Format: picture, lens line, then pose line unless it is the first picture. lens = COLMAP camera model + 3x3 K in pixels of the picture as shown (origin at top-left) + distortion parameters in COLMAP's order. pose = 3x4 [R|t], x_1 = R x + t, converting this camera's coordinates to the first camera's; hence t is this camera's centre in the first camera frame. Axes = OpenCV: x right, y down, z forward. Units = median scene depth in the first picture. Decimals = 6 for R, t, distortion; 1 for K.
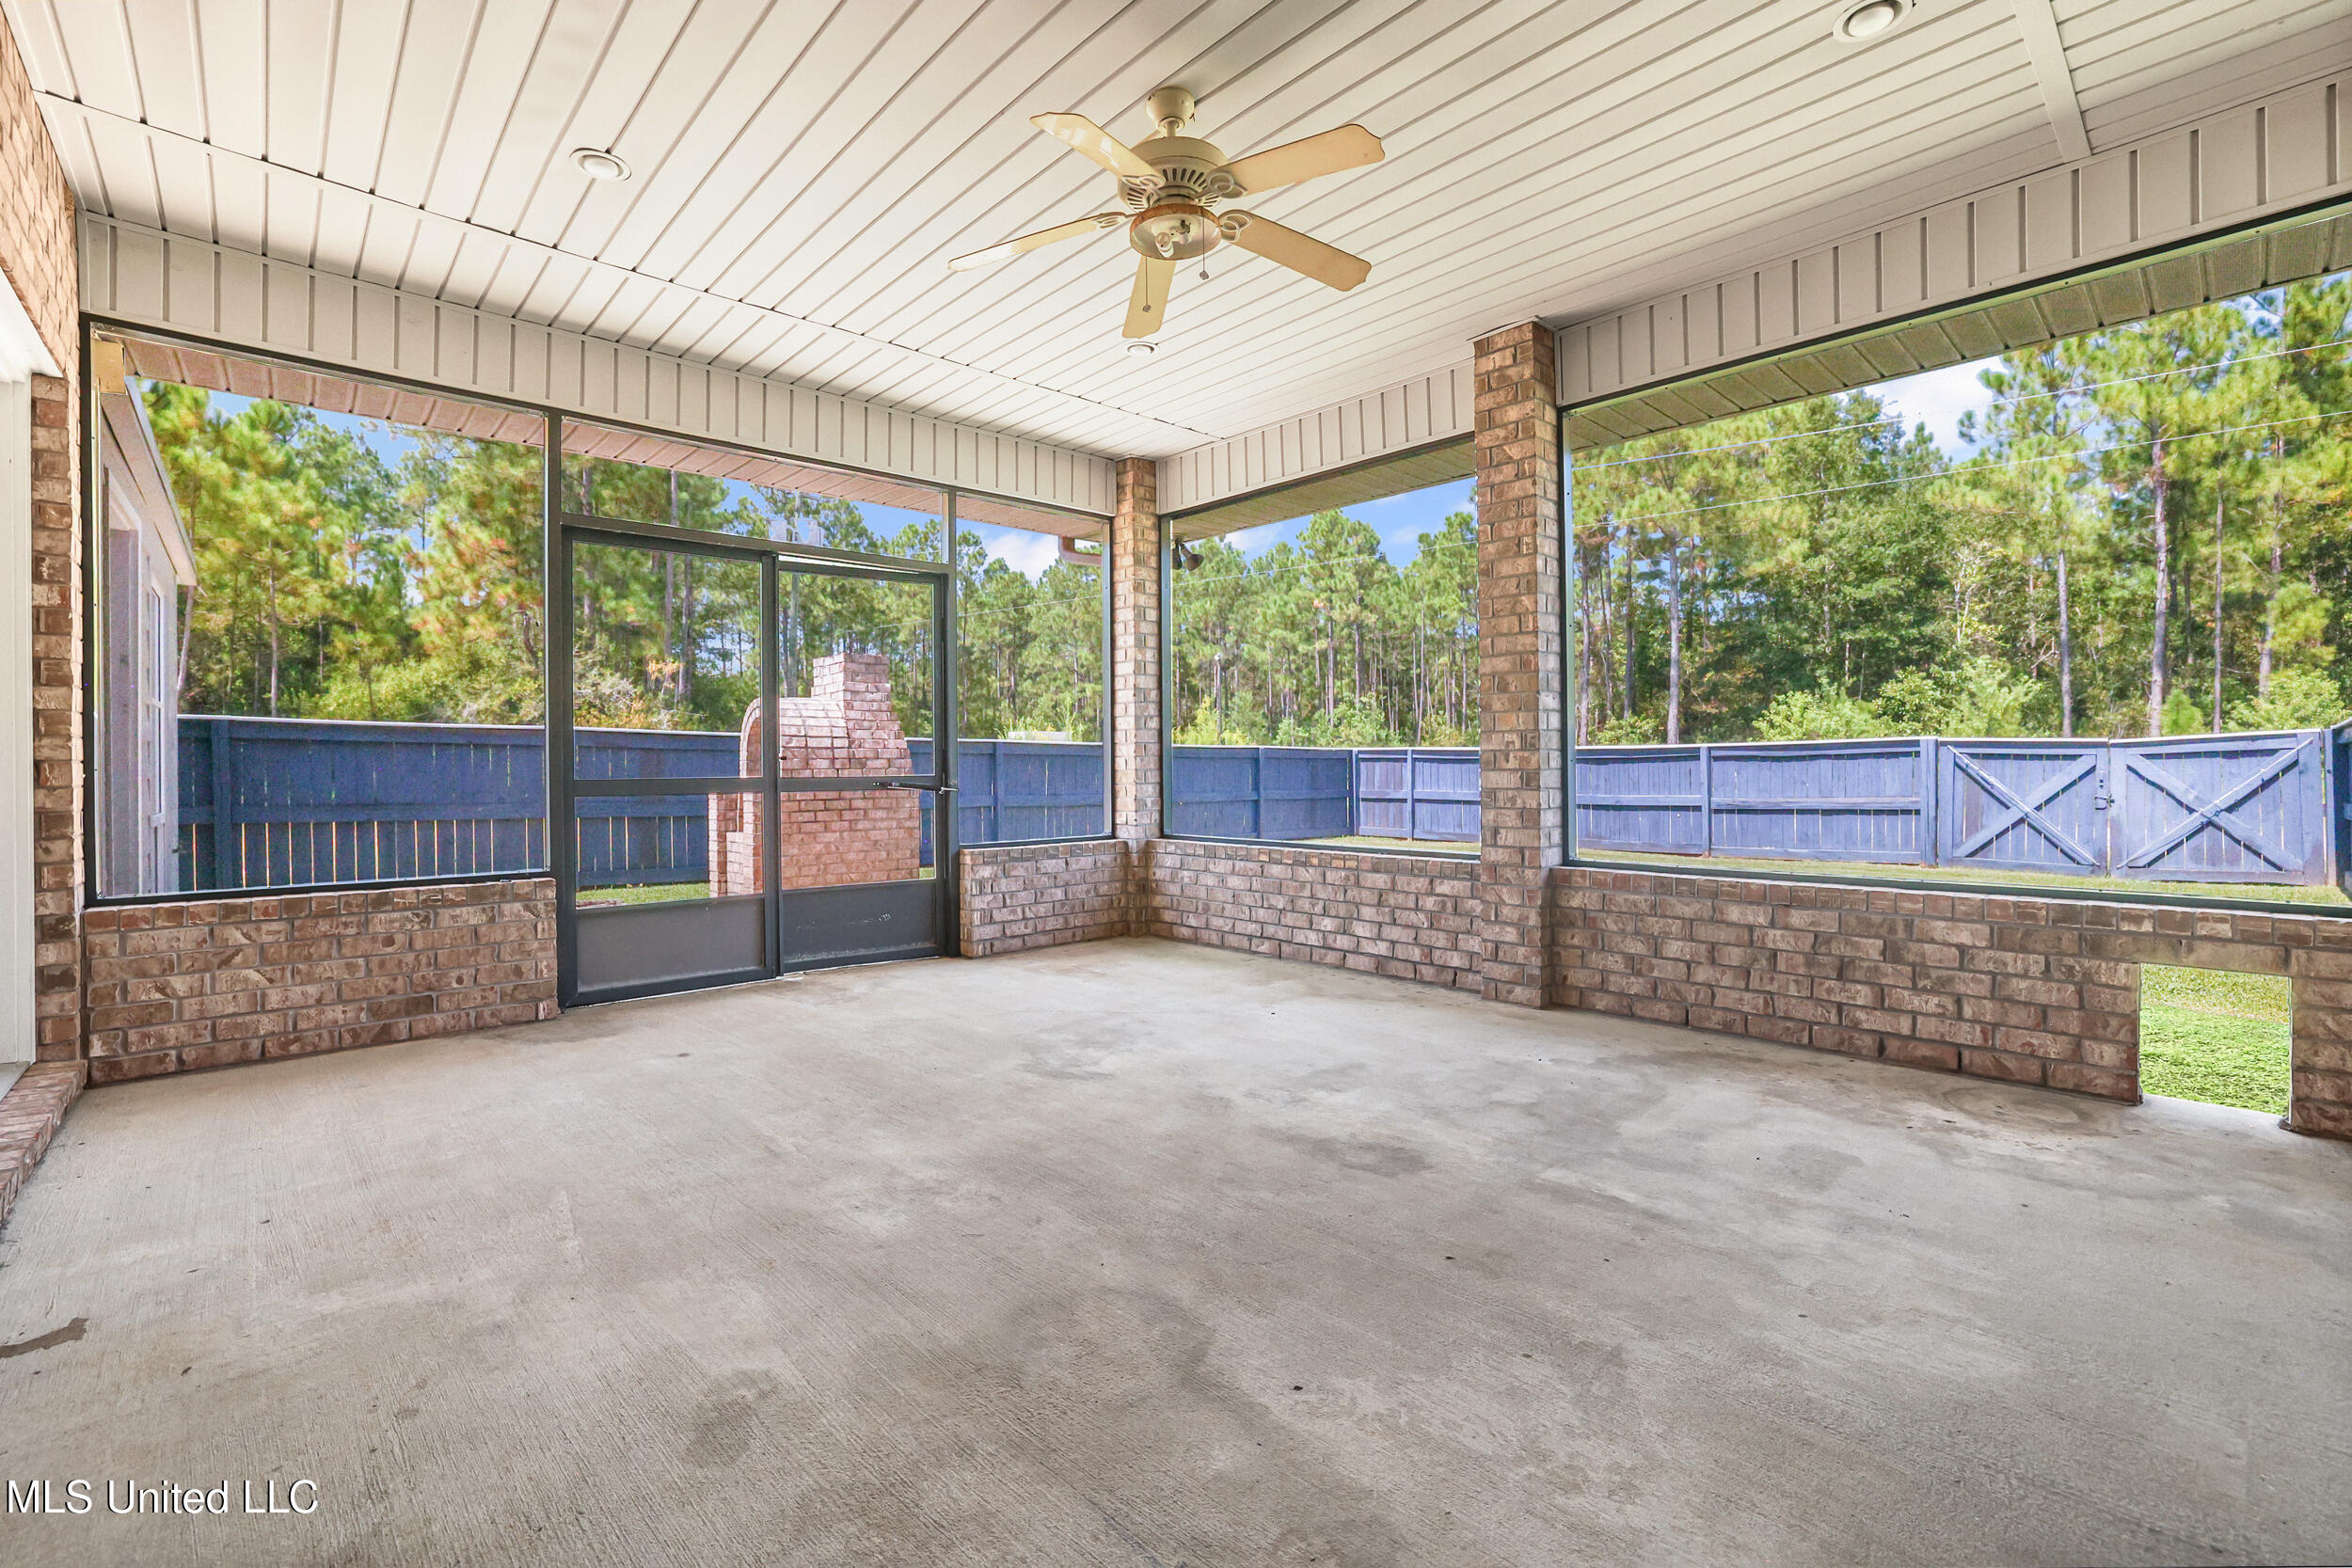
lens RADIAL K [[1020.0, 0, 1172.1], [0, 1020.0, 772.3], [0, 0, 1]] dist [-0.033702, -0.000512]
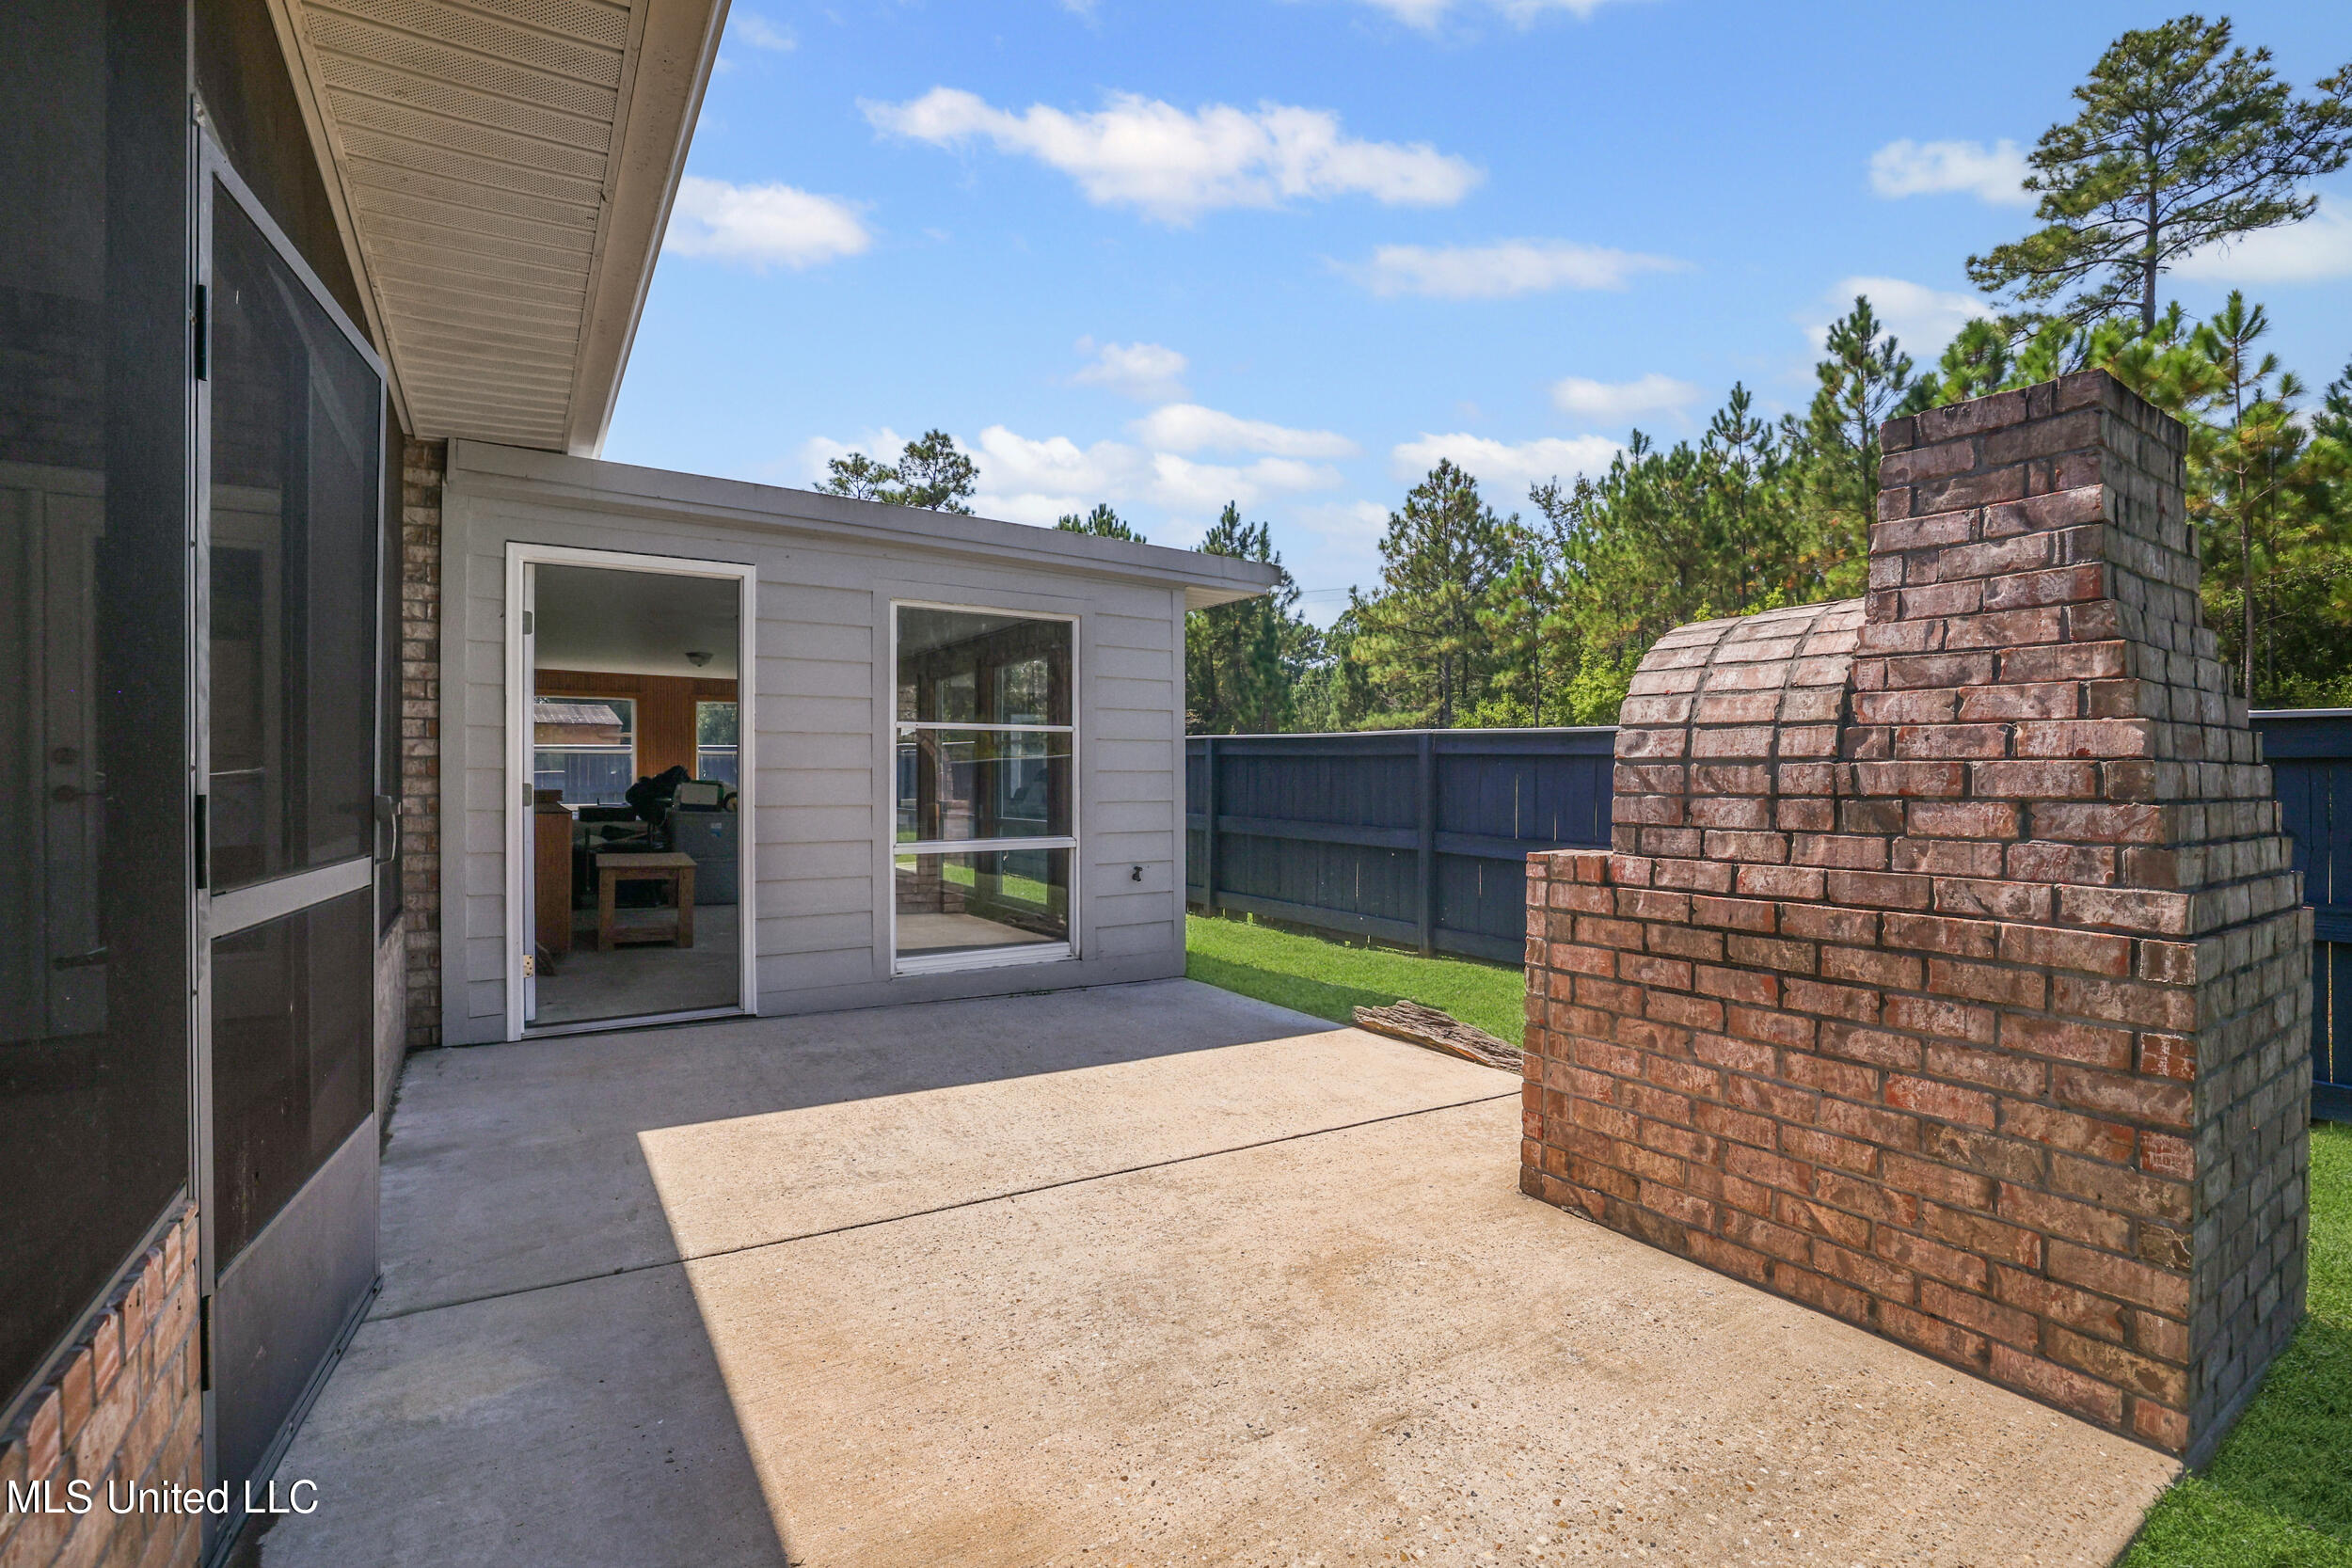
lens RADIAL K [[1015.7, 0, 1157.4], [0, 1015.7, 781.3], [0, 0, 1]] dist [-0.038475, 0.008116]
pose [[-0.157516, 0.010535, -0.987460, -0.004794], [-0.005947, 0.999915, 0.011617, -0.006040], [0.987499, 0.007703, -0.157439, 0.260774]]
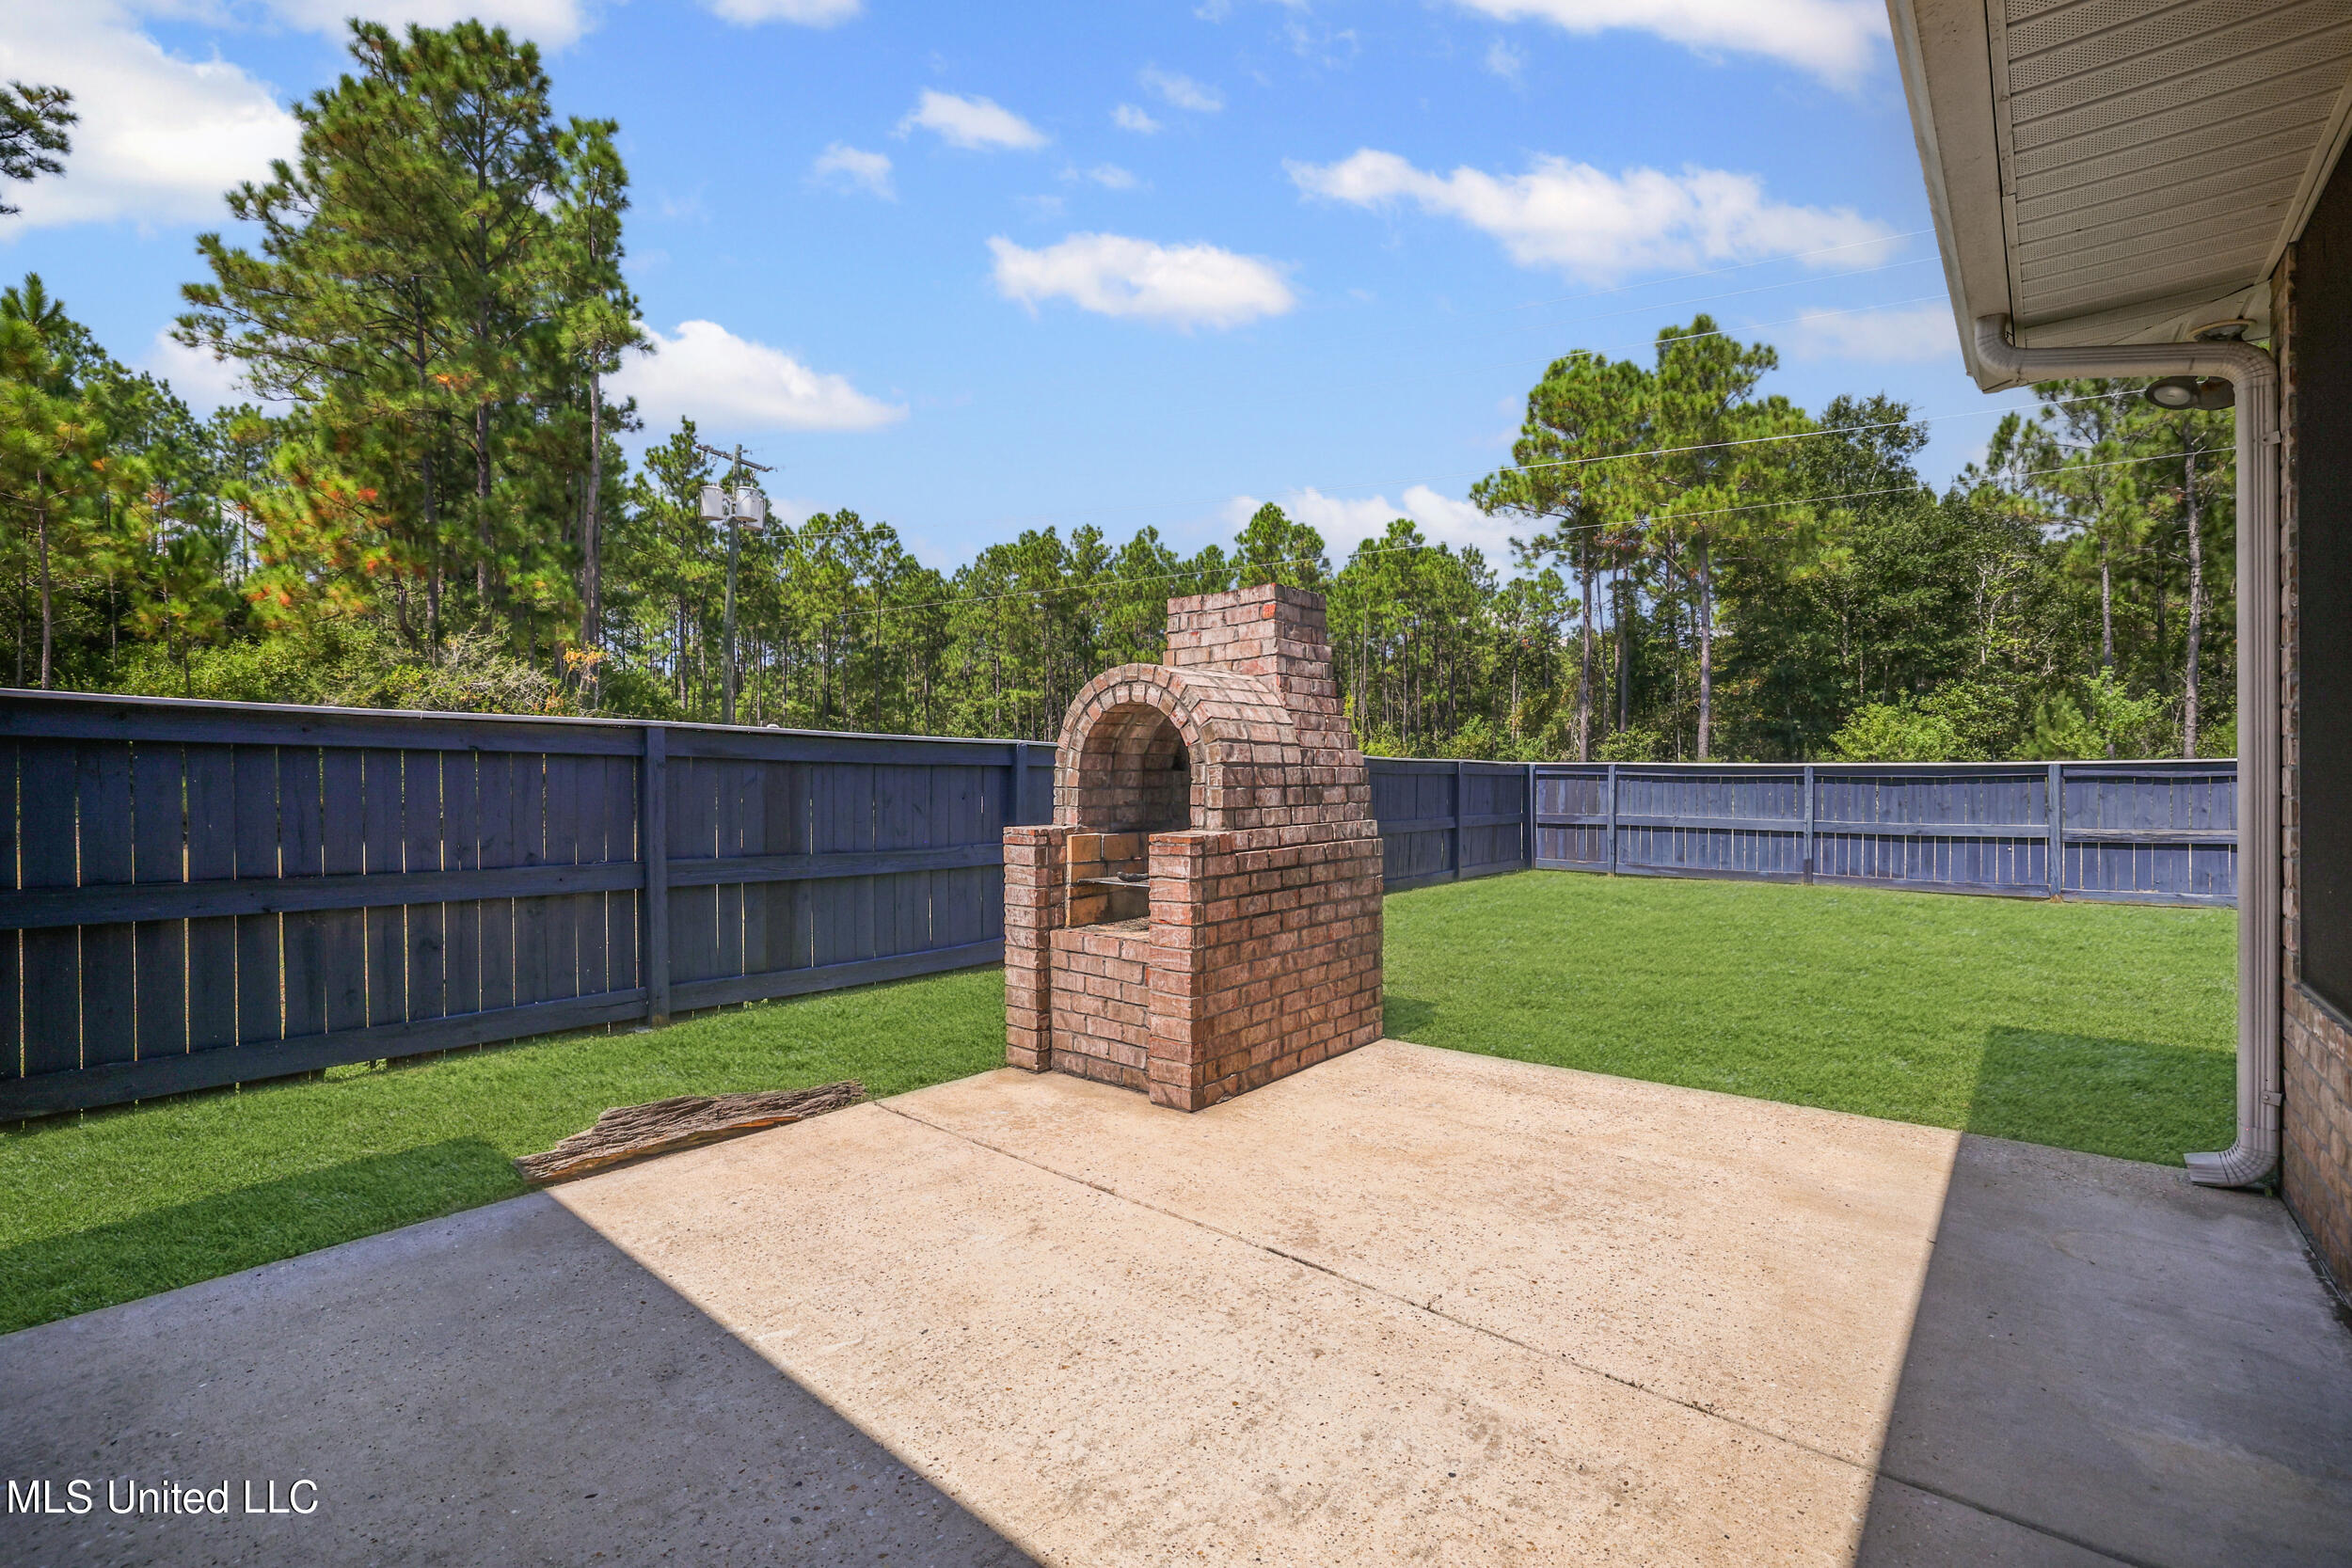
lens RADIAL K [[1015.7, 0, 1169.4], [0, 1015.7, 775.6], [0, 0, 1]] dist [-0.038475, 0.008116]
pose [[0.992952, 0.003957, 0.118455, -0.135531], [-0.003201, 0.999973, -0.006572, -0.004568], [-0.118478, 0.006146, 0.992938, 0.150451]]
